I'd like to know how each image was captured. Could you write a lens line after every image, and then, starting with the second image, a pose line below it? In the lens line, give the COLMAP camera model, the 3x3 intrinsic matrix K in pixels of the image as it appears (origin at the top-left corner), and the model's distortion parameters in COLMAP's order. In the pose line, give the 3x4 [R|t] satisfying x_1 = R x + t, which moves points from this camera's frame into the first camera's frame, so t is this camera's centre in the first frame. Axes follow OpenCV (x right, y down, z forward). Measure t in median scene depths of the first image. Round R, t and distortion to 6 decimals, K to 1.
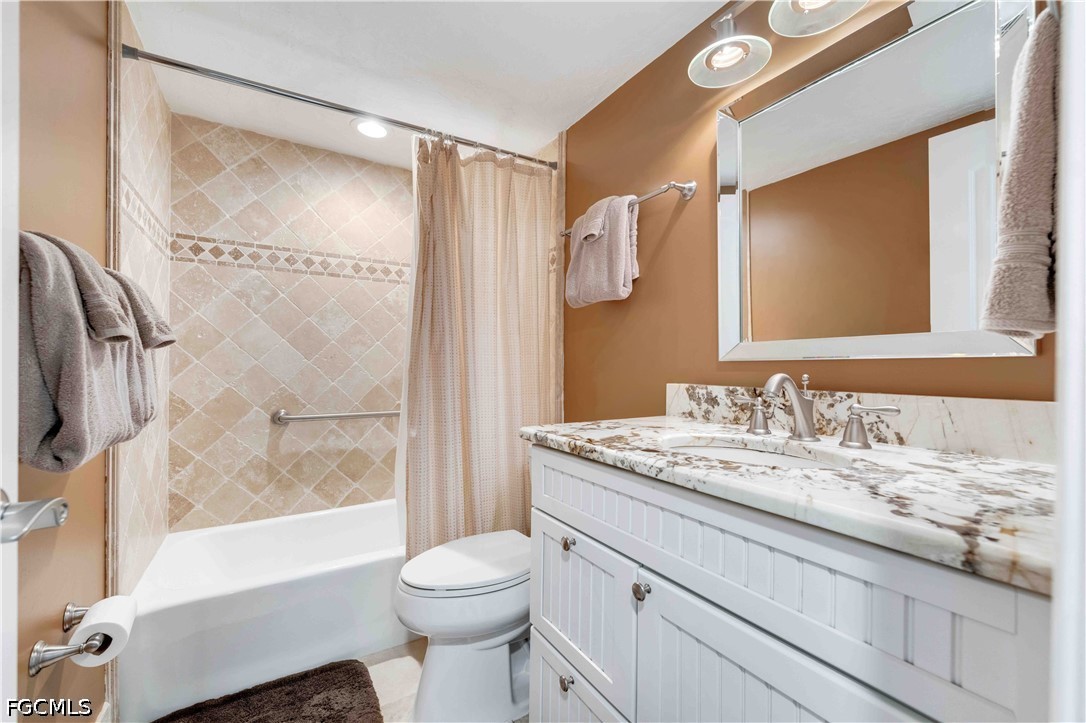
lens RADIAL K [[443.3, 0, 544.0], [0, 443.3, 364.4], [0, 0, 1]] dist [0.000653, -0.000020]
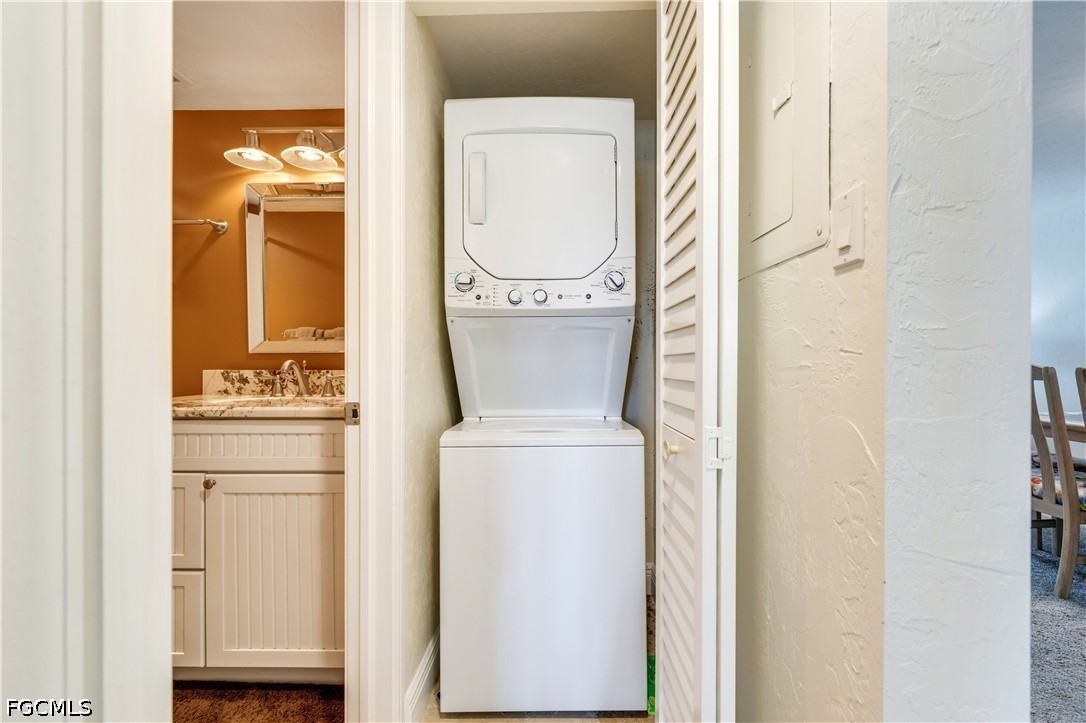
lens RADIAL K [[443.3, 0, 544.0], [0, 443.3, 364.4], [0, 0, 1]] dist [0.000653, -0.000020]
pose [[0.540266, -0.013345, 0.841389, -0.349830], [0.001192, 0.999885, 0.015093, 0.009550], [-0.841494, -0.007152, 0.540220, -0.691093]]
